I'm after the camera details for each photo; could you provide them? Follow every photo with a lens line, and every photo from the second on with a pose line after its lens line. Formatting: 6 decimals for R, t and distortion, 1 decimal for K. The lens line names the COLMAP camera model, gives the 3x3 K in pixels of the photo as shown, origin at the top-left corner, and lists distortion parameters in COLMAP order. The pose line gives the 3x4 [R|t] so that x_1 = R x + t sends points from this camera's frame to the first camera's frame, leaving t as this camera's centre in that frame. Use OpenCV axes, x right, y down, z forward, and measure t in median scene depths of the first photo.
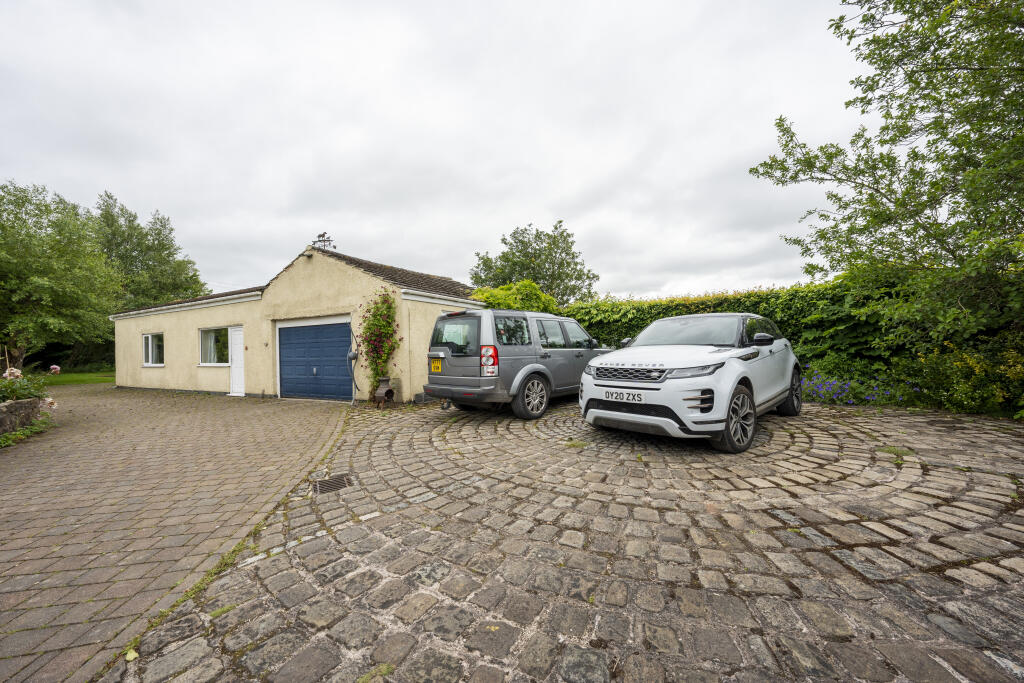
lens RADIAL K [[383.2, 0, 509.2], [0, 383.2, 340.4], [0, 0, 1]] dist [0.000440, 0.000060]
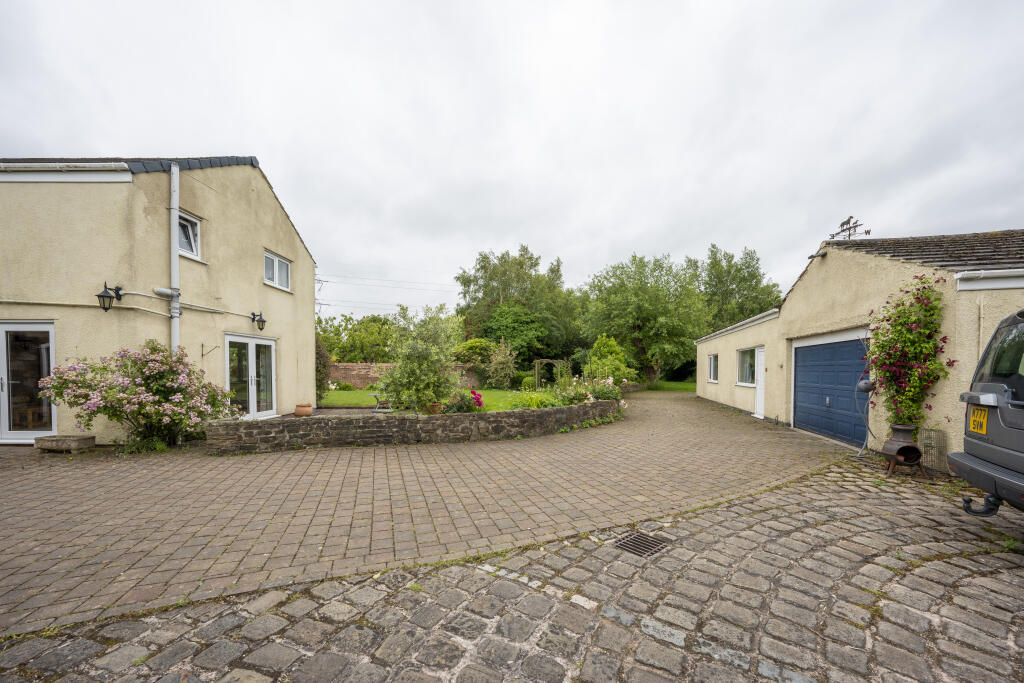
lens RADIAL K [[375.4, 0, 534.1], [0, 375.4, 373.4], [0, 0, 1]] dist [-0.013610, 0.000235]
pose [[0.194909, 0.037615, -0.980100, 0.120704], [0.009386, 0.999147, 0.040212, -0.013886], [0.980777, -0.017037, 0.194389, 0.263516]]
